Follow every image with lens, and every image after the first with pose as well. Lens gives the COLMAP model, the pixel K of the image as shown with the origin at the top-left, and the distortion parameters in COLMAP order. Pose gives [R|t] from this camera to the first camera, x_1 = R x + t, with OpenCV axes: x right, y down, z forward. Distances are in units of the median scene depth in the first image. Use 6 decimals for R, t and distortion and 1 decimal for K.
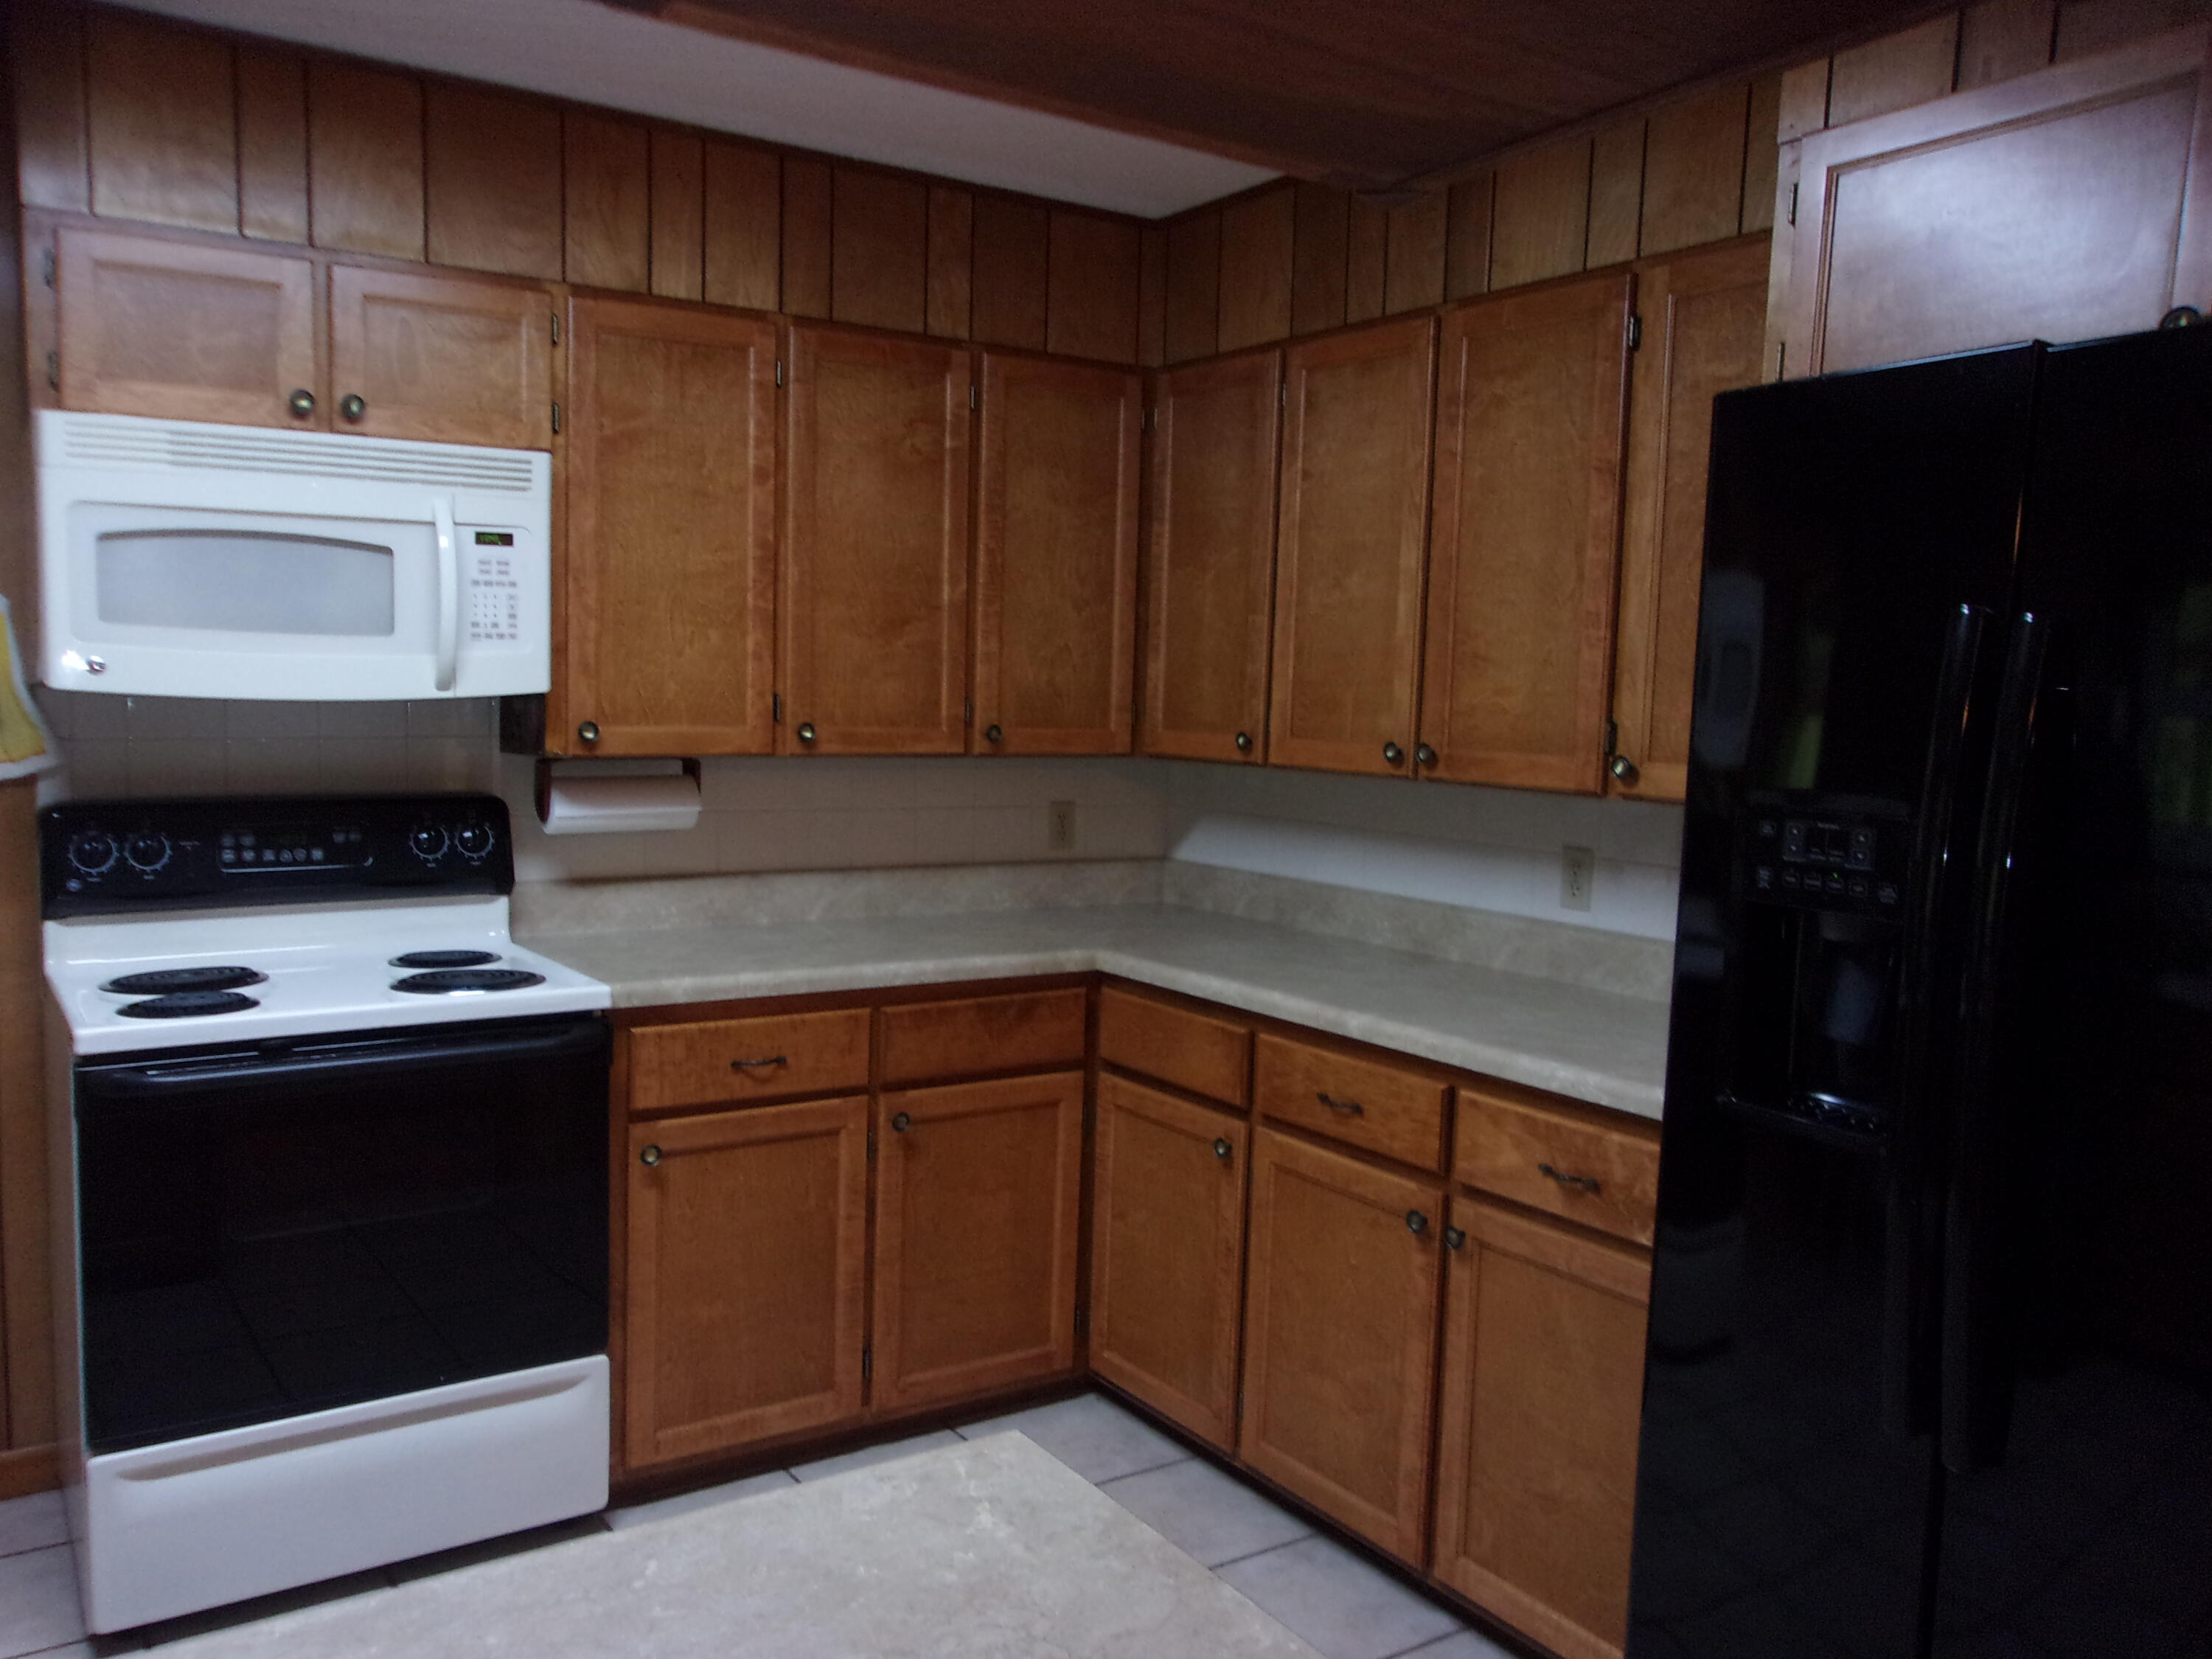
lens RADIAL K [[1724.2, 0, 1103.5], [0, 1724.2, 829.9], [0, 0, 1]] dist [0.003555, 0.008127]
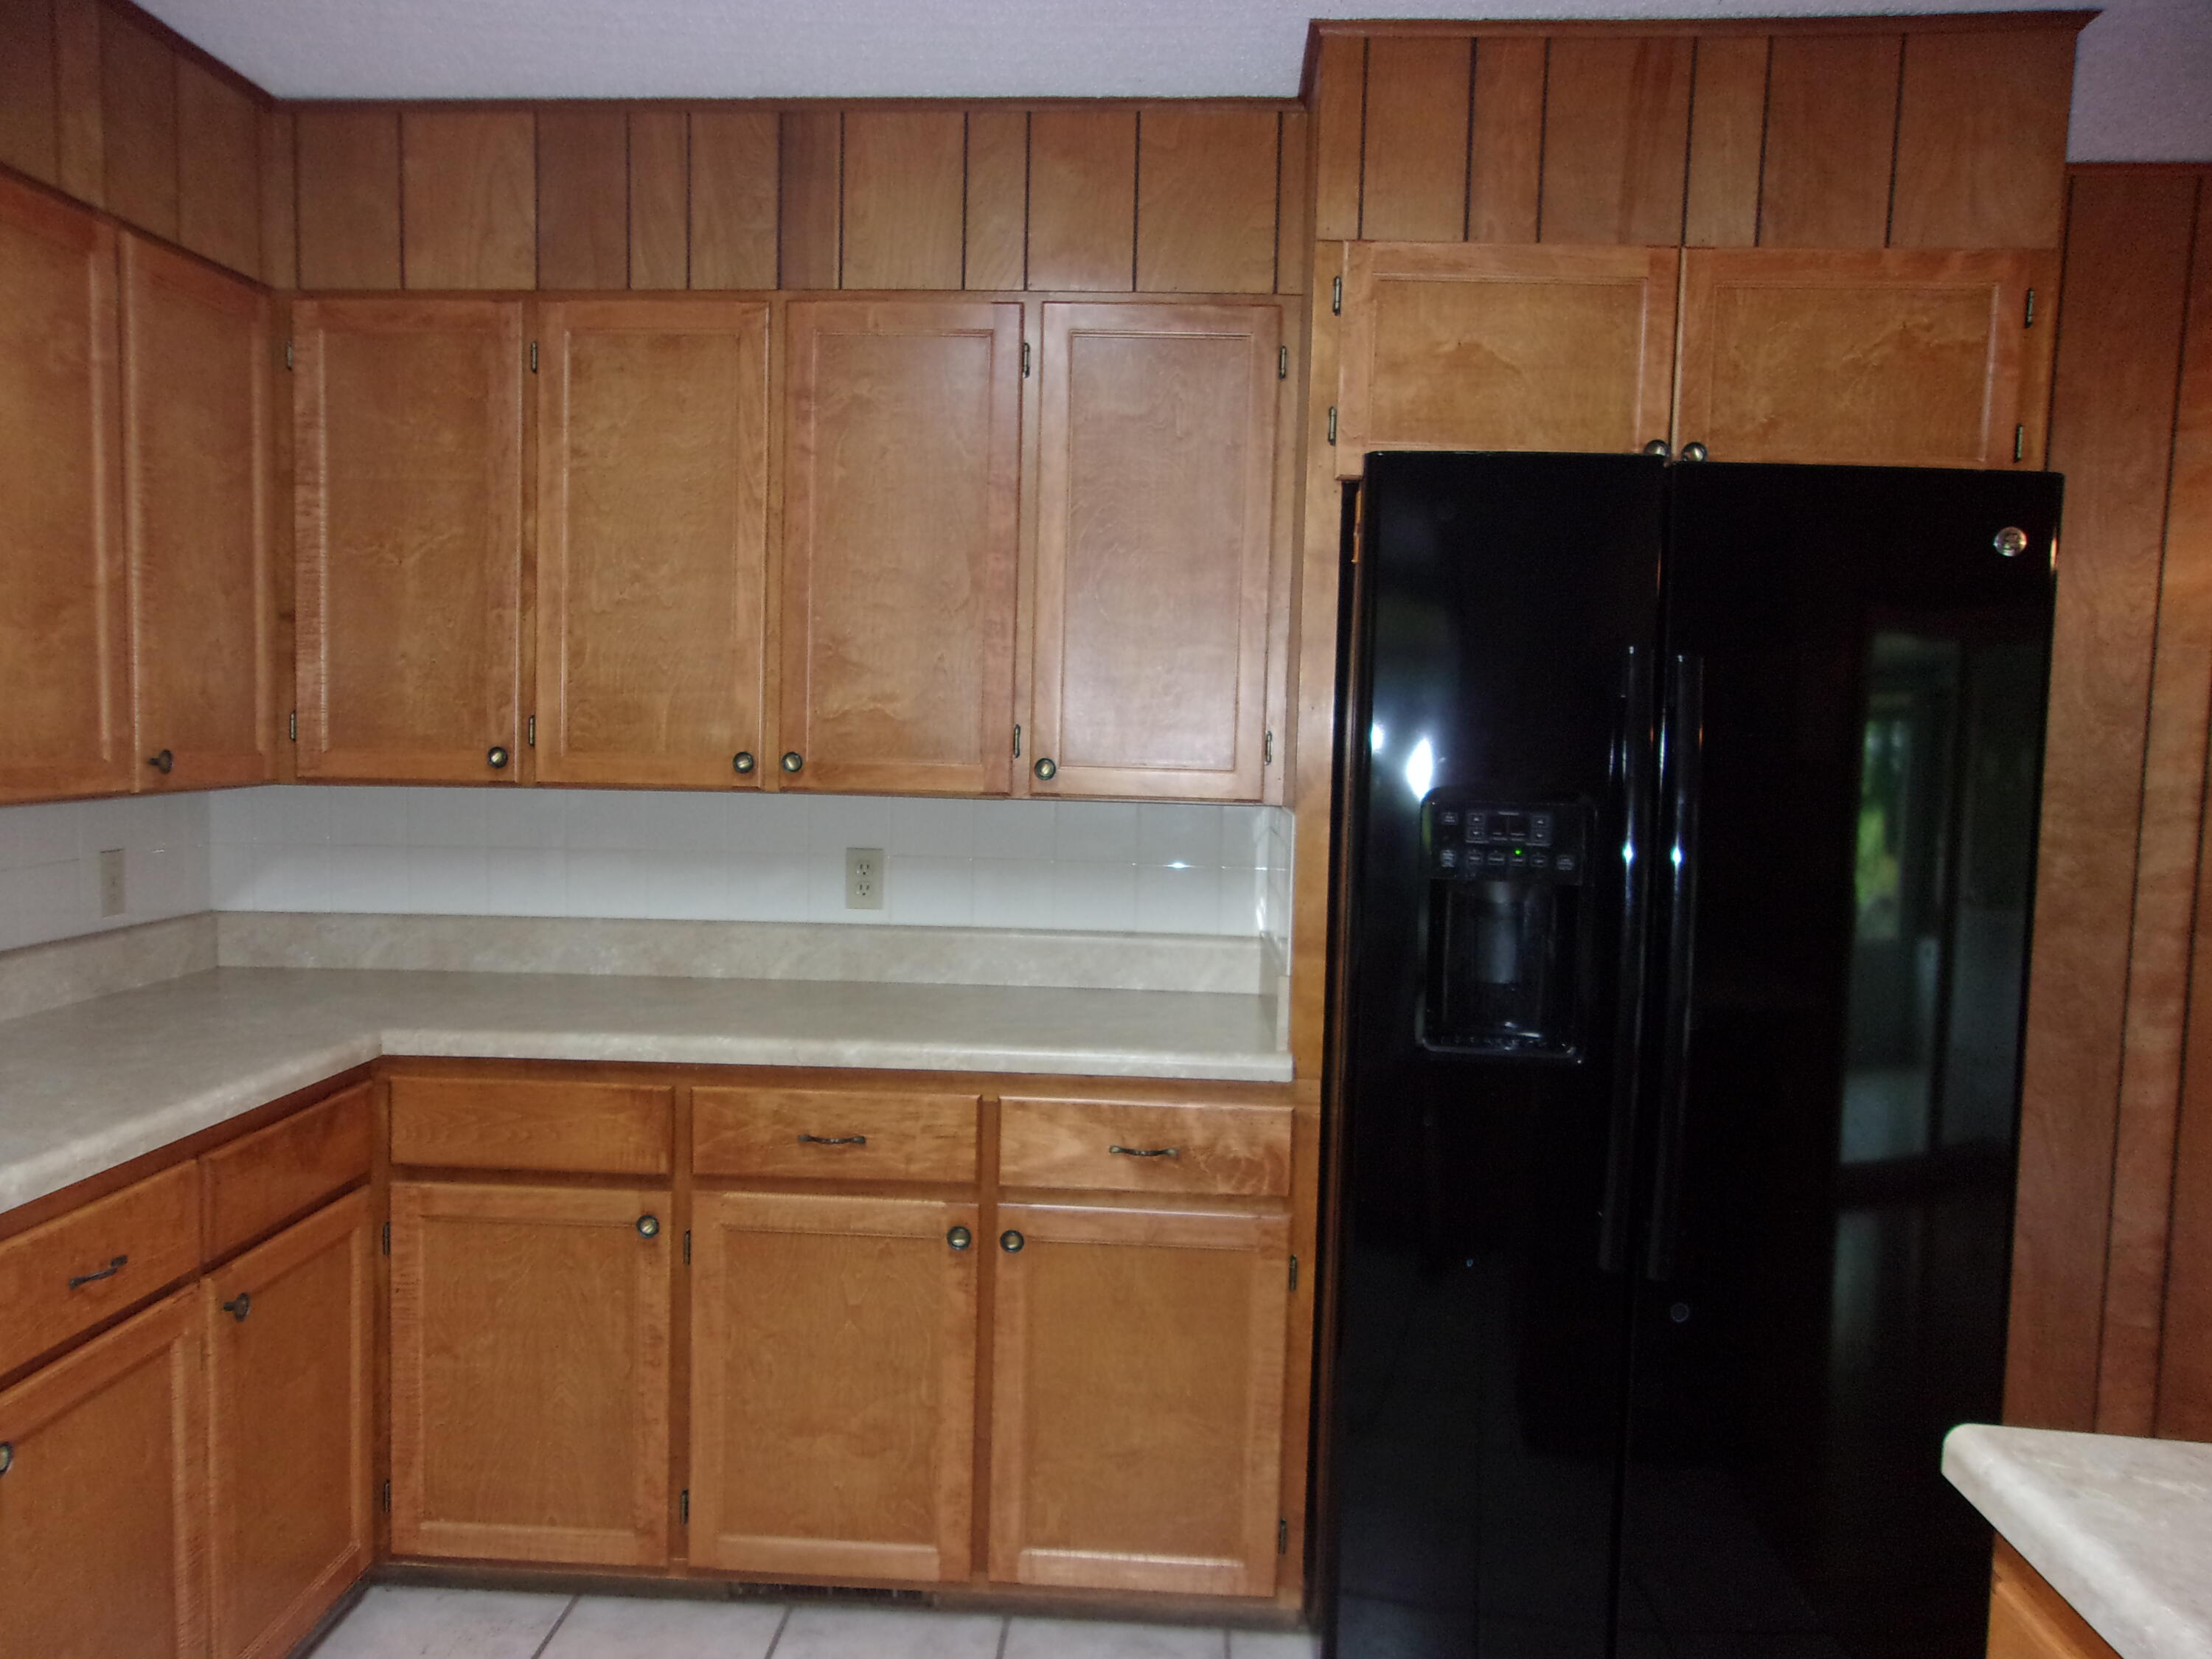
lens RADIAL K [[1724.2, 0, 1098.7], [0, 1724.2, 830.9], [0, 0, 1]] dist [0.003555, 0.008127]
pose [[0.623703, -0.075650, 0.777992, -0.450432], [0.065181, 0.996873, 0.044679, -0.038504], [-0.778939, 0.022844, 0.626684, 0.269754]]
